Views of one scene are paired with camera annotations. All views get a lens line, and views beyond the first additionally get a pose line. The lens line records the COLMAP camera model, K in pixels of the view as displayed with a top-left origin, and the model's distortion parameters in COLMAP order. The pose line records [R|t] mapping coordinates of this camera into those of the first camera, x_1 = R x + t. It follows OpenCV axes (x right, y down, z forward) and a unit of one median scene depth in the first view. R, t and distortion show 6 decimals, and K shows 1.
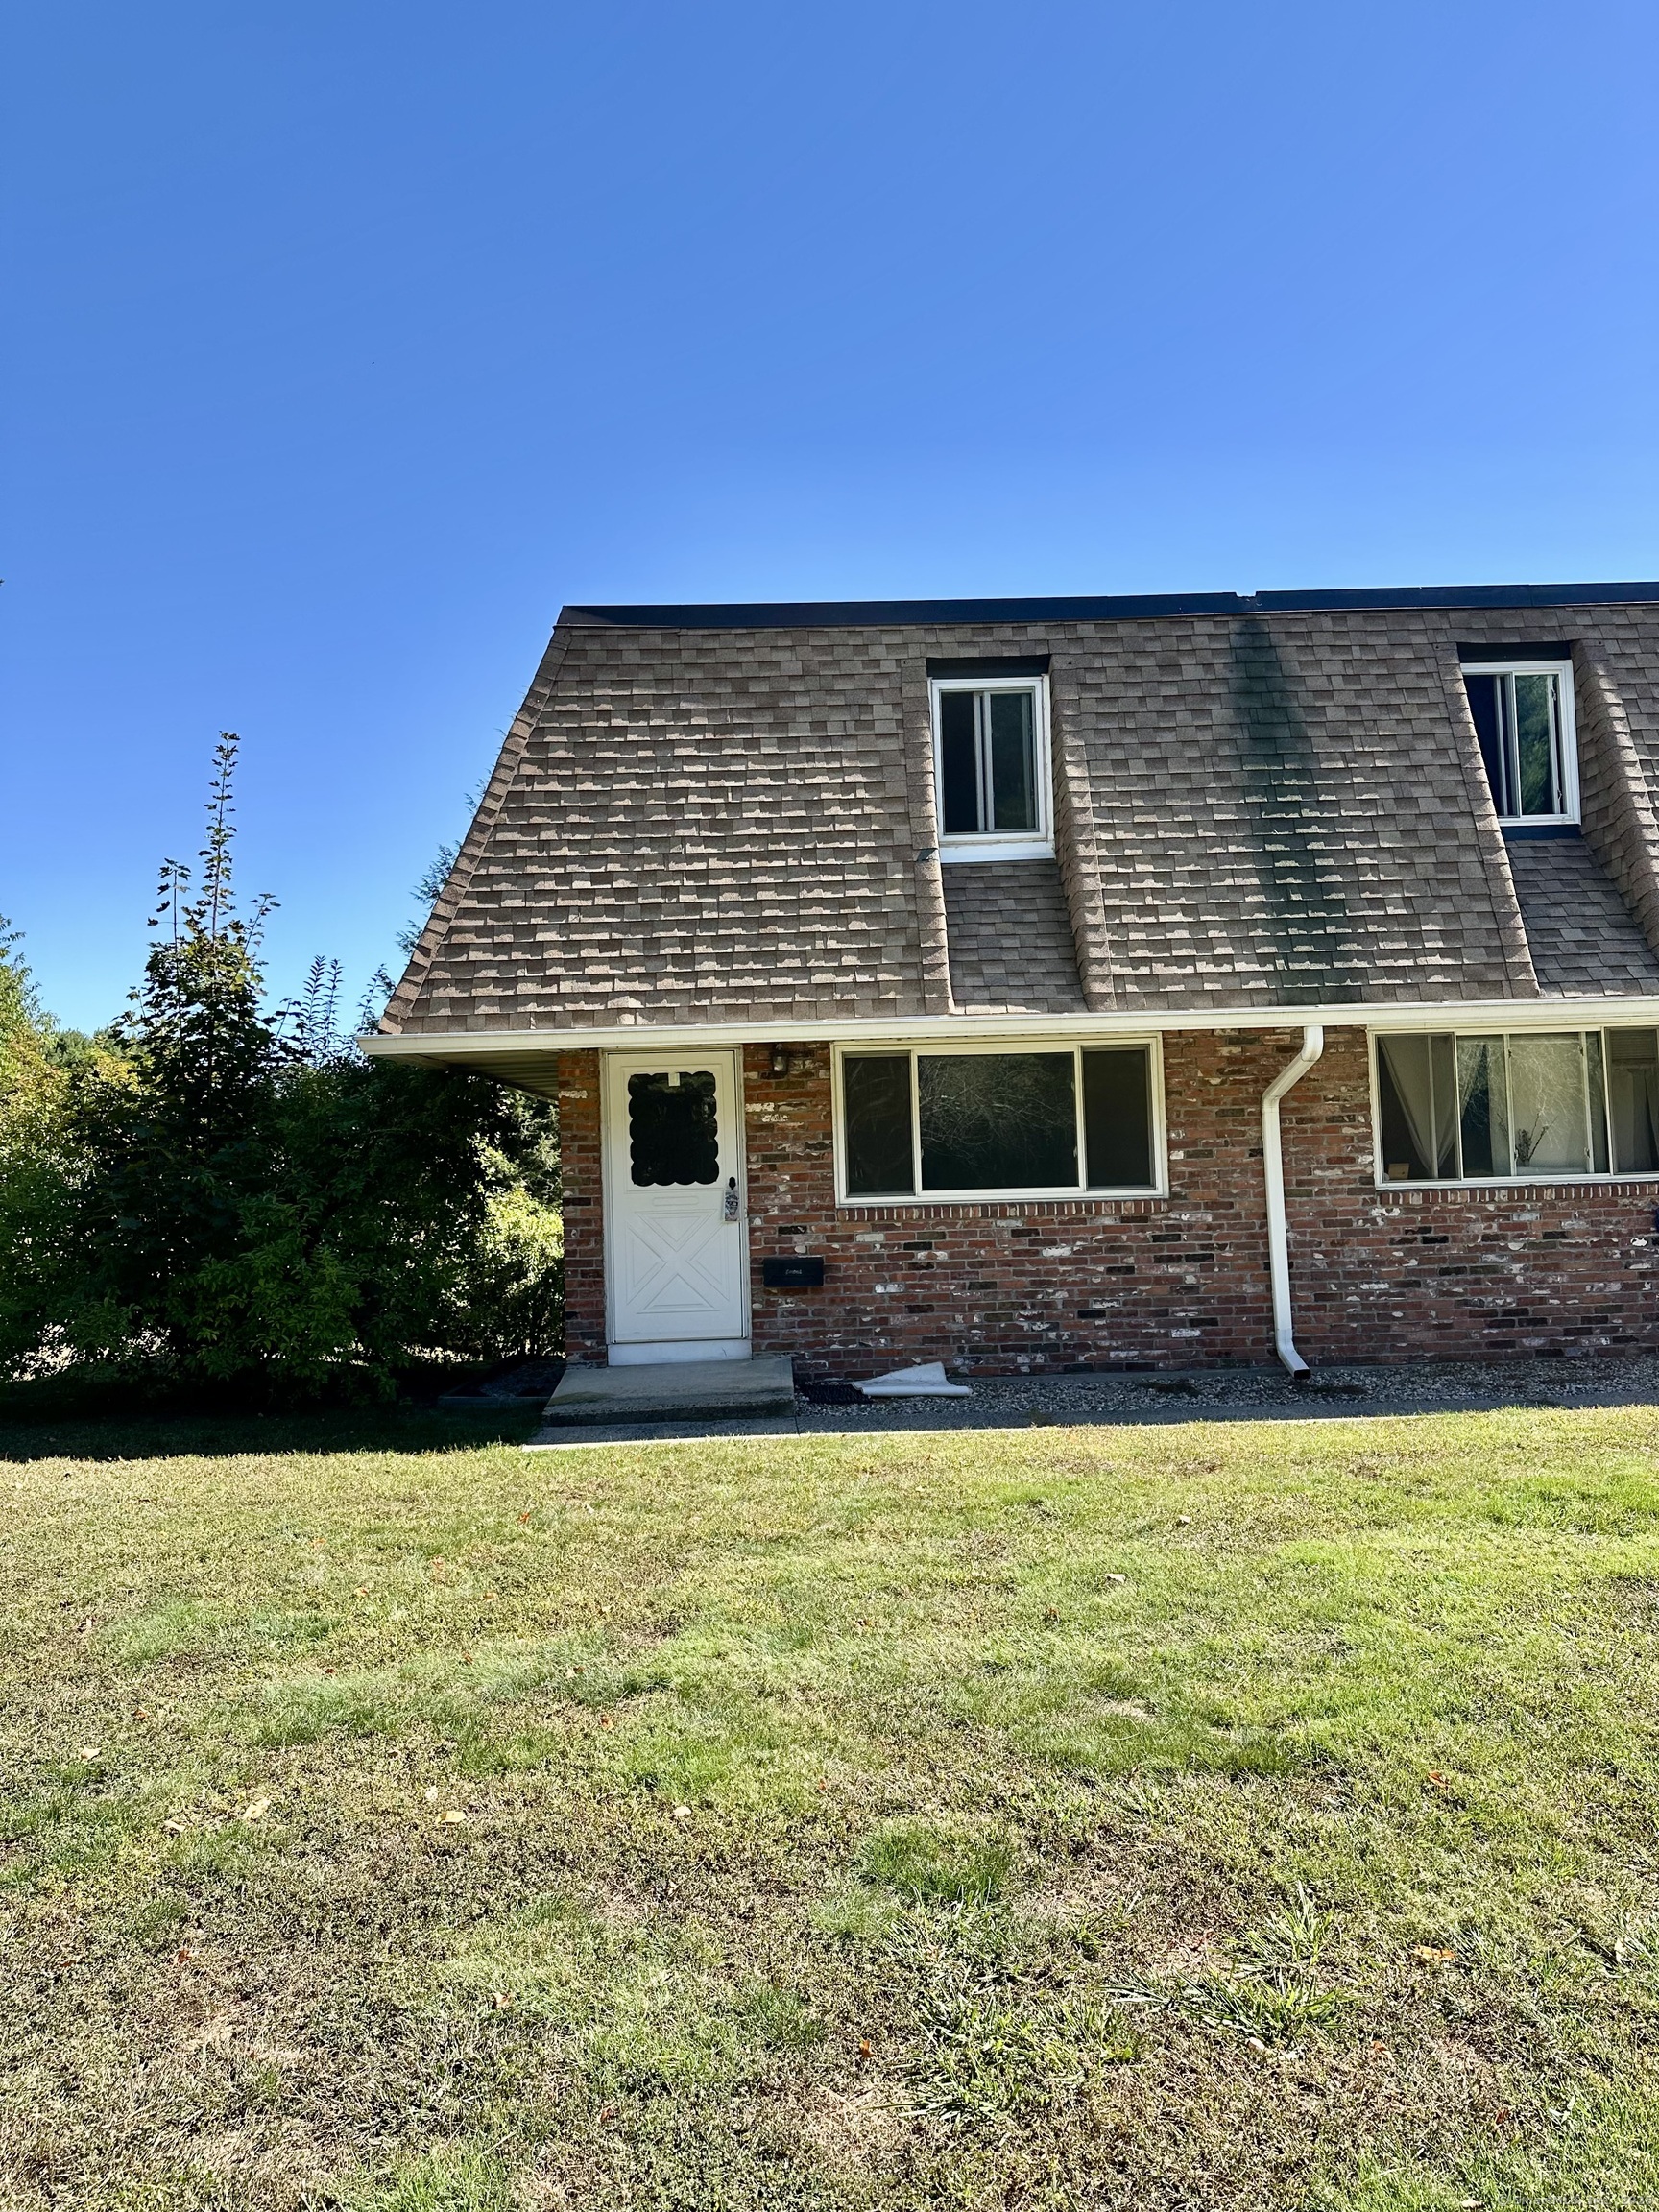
lens RADIAL K [[1510.5, 0, 829.5], [0, 1510.5, 1106.0], [0, 0, 1]] dist [0.072744, -0.001699]
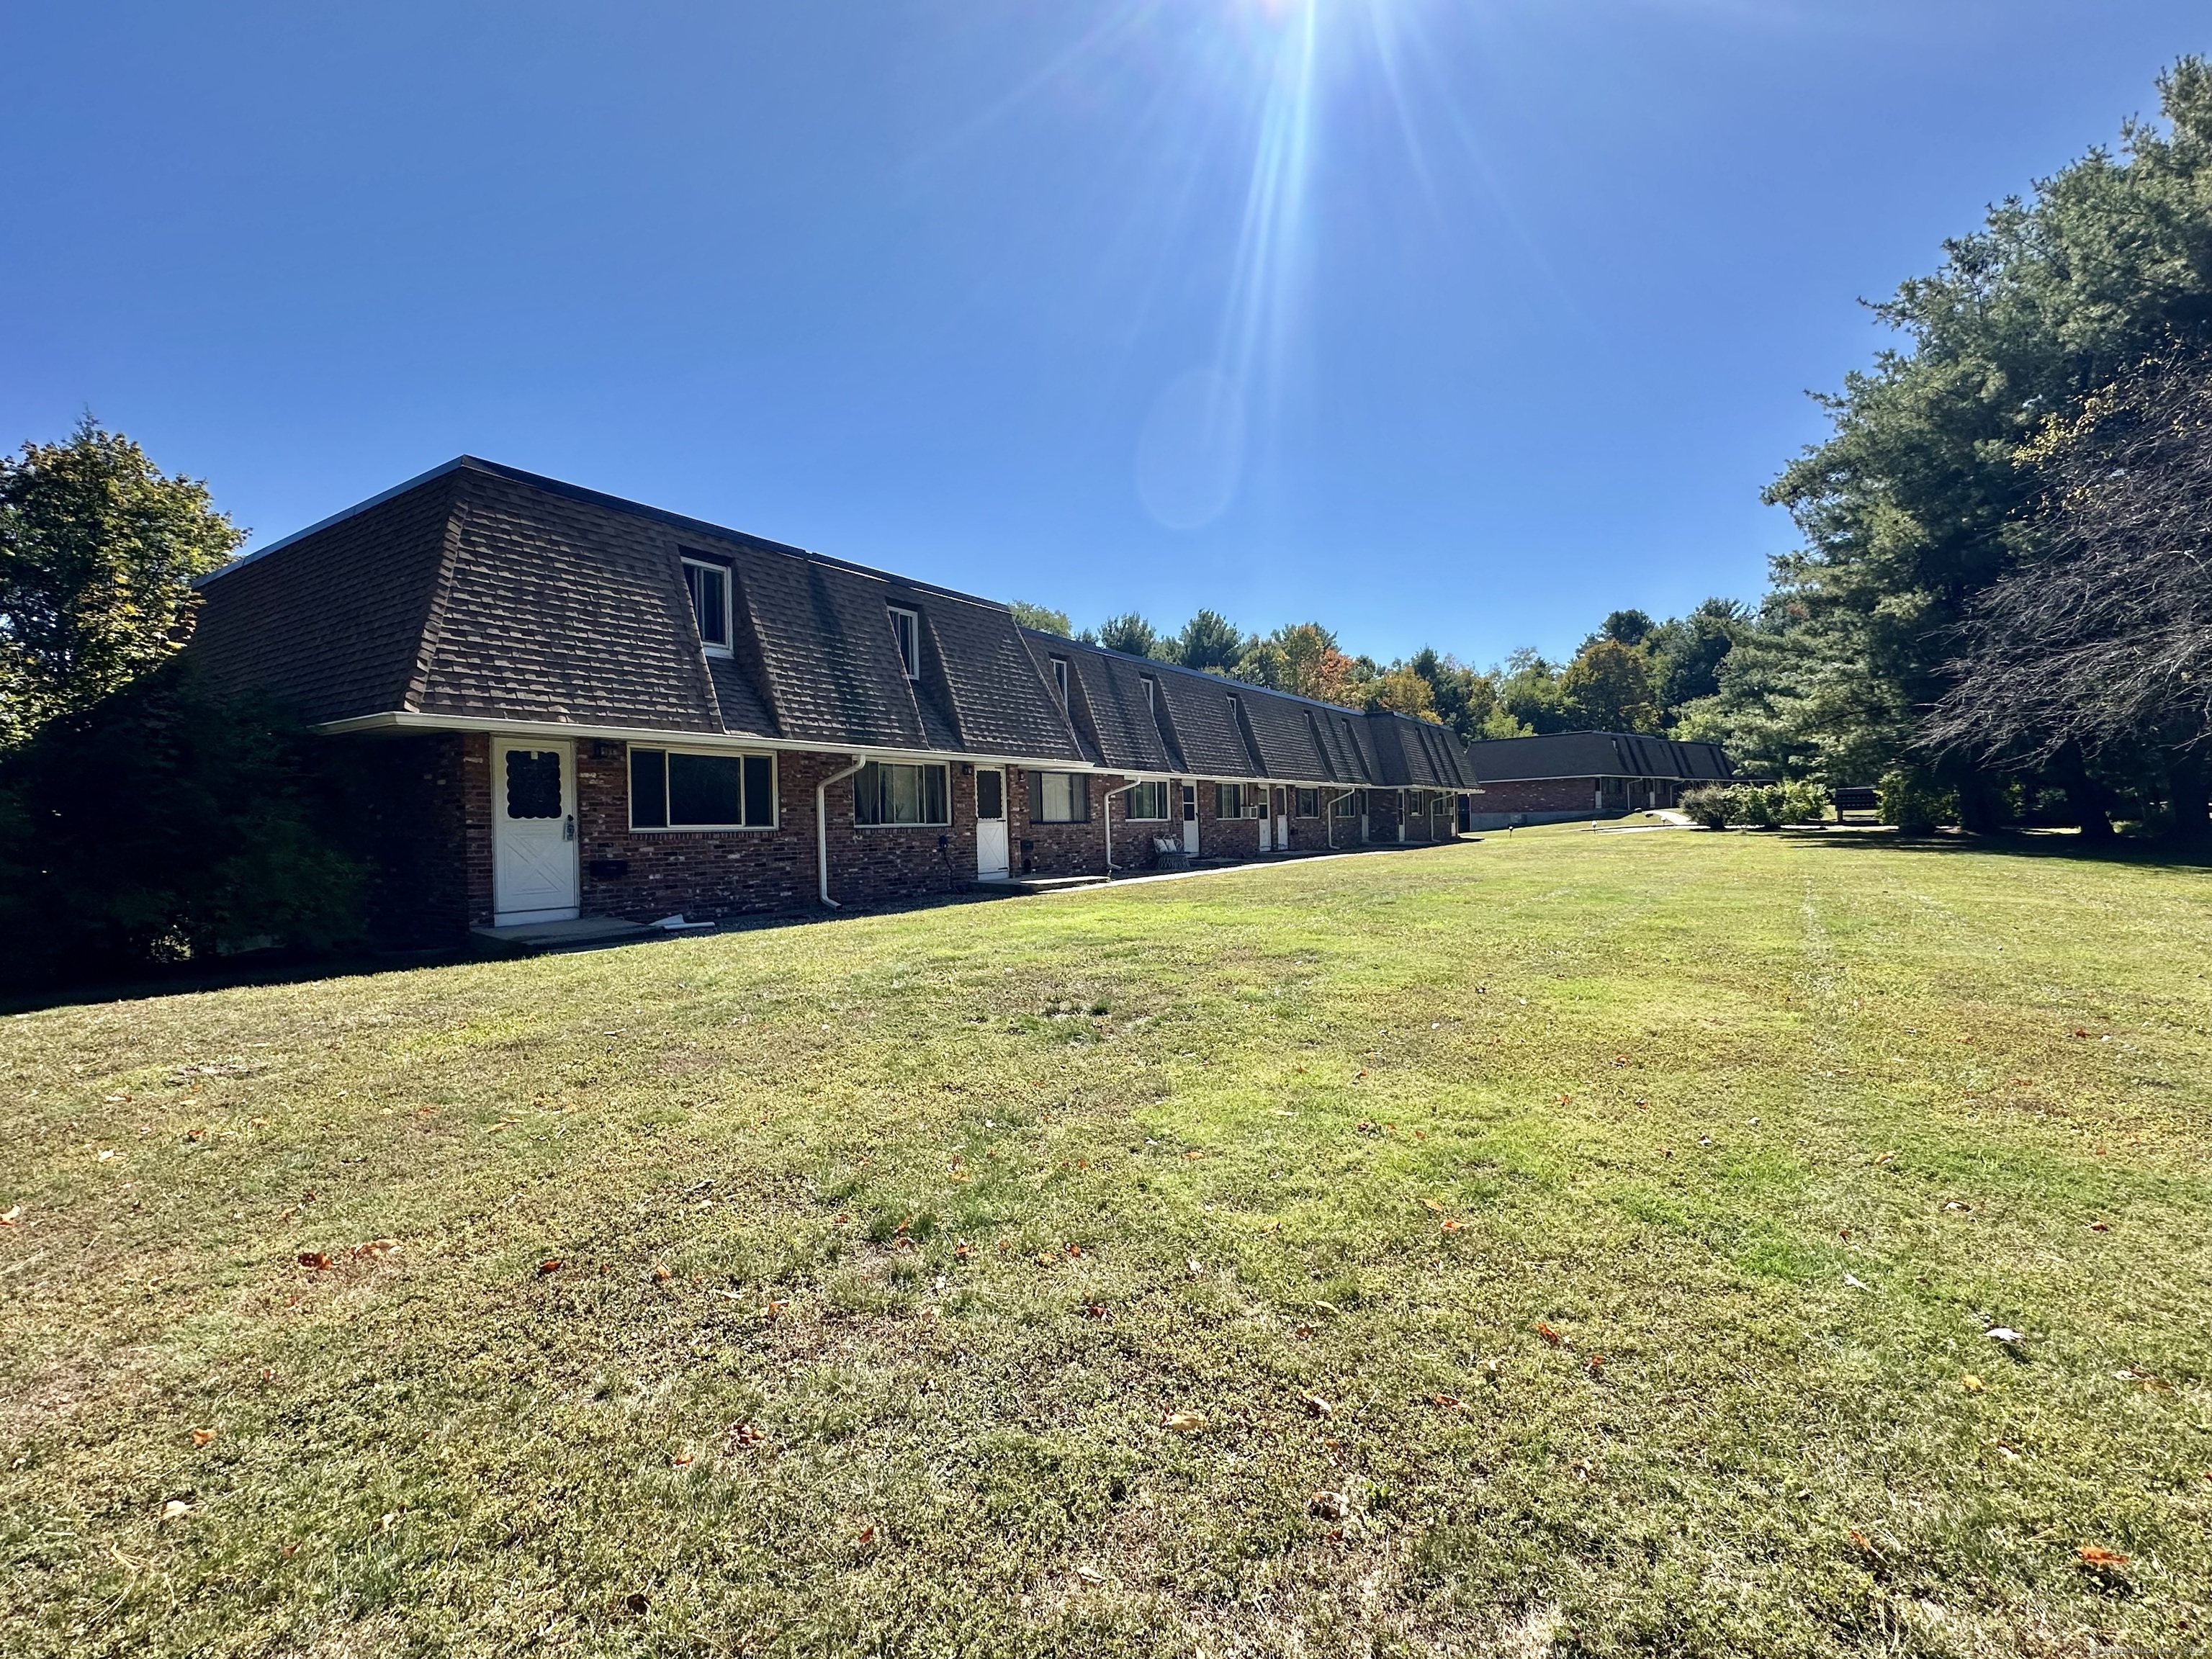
lens RADIAL K [[966.4, 0, 1106.0], [0, 966.4, 829.5], [0, 0, 1]] dist [-0.037683, -0.000083]
pose [[0.565139, 0.016699, 0.824827, -0.625778], [-0.028653, 0.999589, -0.000605, 0.047893], [-0.824498, -0.023292, 0.565385, -0.125503]]
